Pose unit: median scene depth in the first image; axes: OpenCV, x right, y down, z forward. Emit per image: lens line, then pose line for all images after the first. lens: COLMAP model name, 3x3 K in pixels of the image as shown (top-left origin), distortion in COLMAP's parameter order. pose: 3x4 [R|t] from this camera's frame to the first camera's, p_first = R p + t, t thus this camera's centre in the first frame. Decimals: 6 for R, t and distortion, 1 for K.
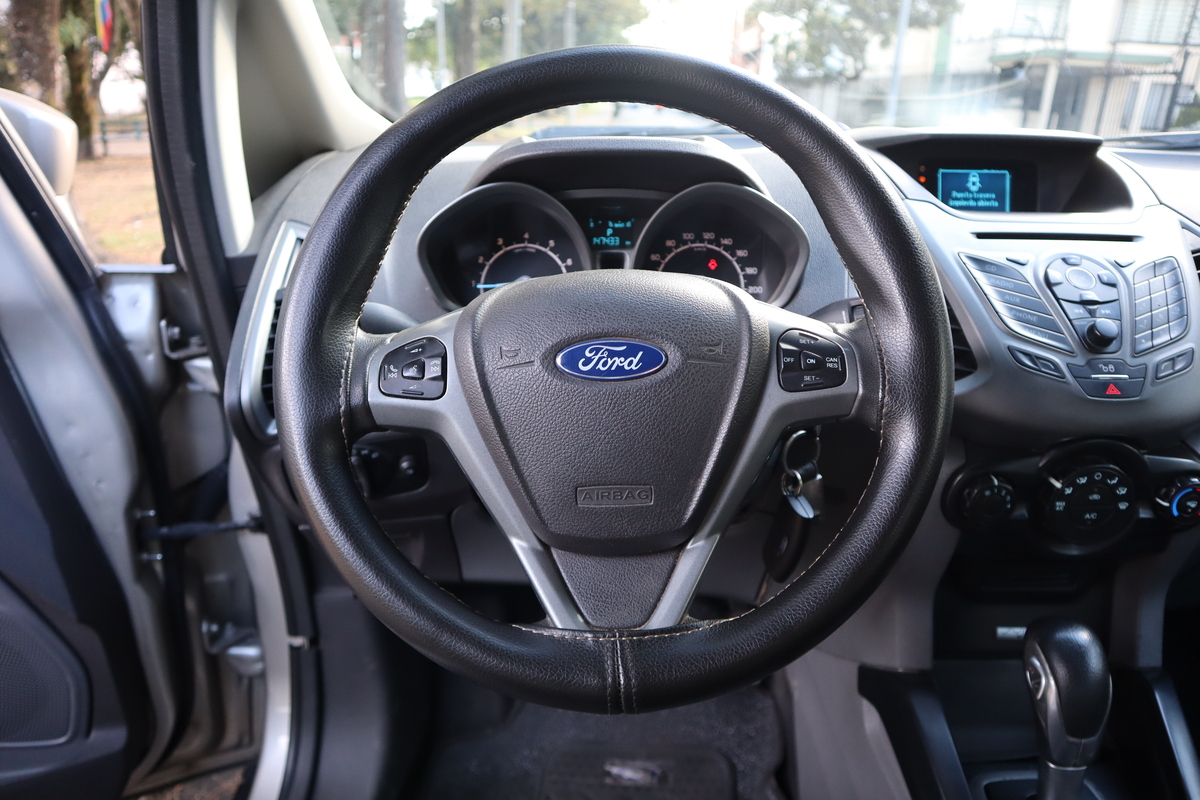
lens RADIAL K [[856.5, 0, 597.4], [0, 856.5, 392.2], [0, 0, 1]] dist [-0.077521, 0.009831]
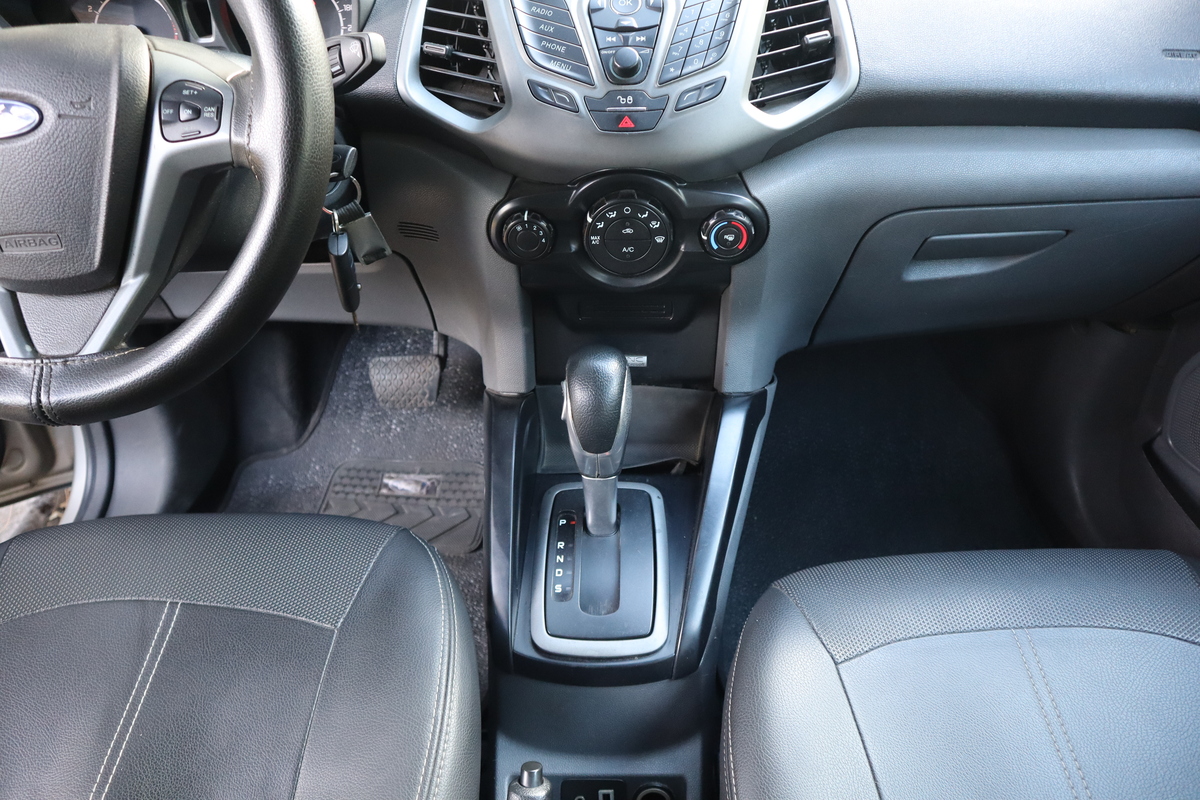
lens RADIAL K [[856.5, 0, 601.0], [0, 856.5, 400.4], [0, 0, 1]] dist [-0.077521, 0.009831]
pose [[0.998839, -0.011529, -0.046765, 0.512890], [0.025397, 0.951056, 0.307972, -0.000418], [0.040925, -0.308802, 0.950245, -0.054032]]
